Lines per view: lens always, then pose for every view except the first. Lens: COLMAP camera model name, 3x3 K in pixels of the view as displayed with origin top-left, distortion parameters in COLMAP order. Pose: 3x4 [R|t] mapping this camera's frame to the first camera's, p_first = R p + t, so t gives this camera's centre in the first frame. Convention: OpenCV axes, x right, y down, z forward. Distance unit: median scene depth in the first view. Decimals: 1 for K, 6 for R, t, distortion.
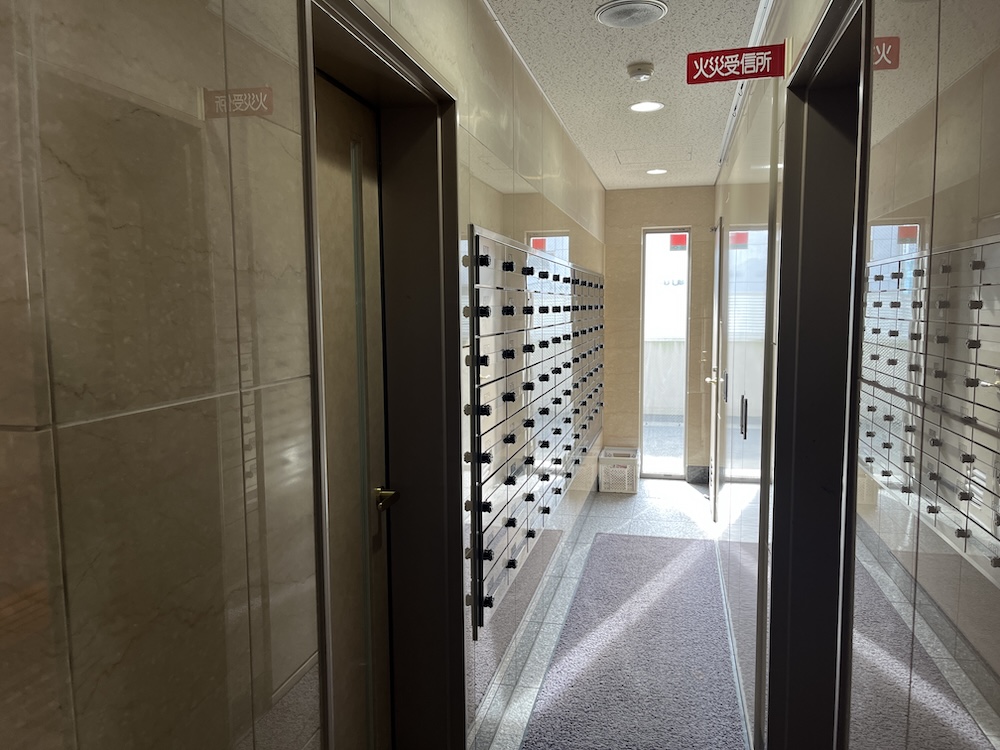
lens RADIAL K [[760.3, 0, 498.0], [0, 760.3, 376.0], [0, 0, 1]] dist [0.025077, -0.027663]
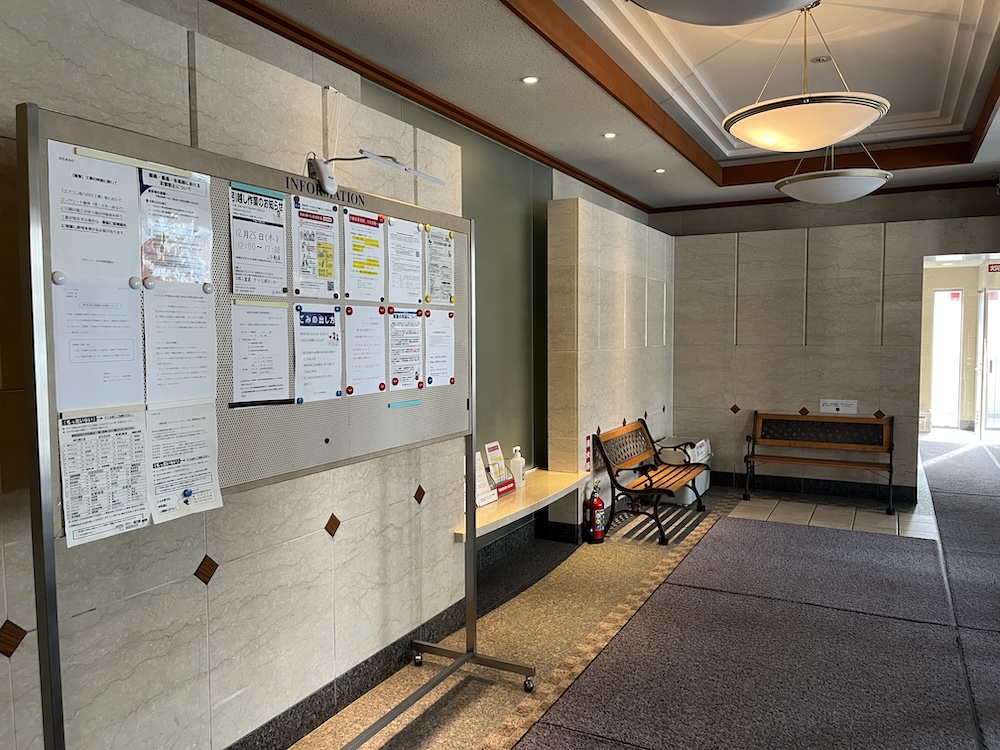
lens RADIAL K [[760.3, 0, 498.8], [0, 760.3, 375.8], [0, 0, 1]] dist [0.025077, -0.027663]
pose [[0.969225, 0.011365, -0.245915, -0.565138], [-0.020890, 0.999128, -0.036157, 0.157097], [0.245289, 0.040181, 0.968617, -1.575904]]
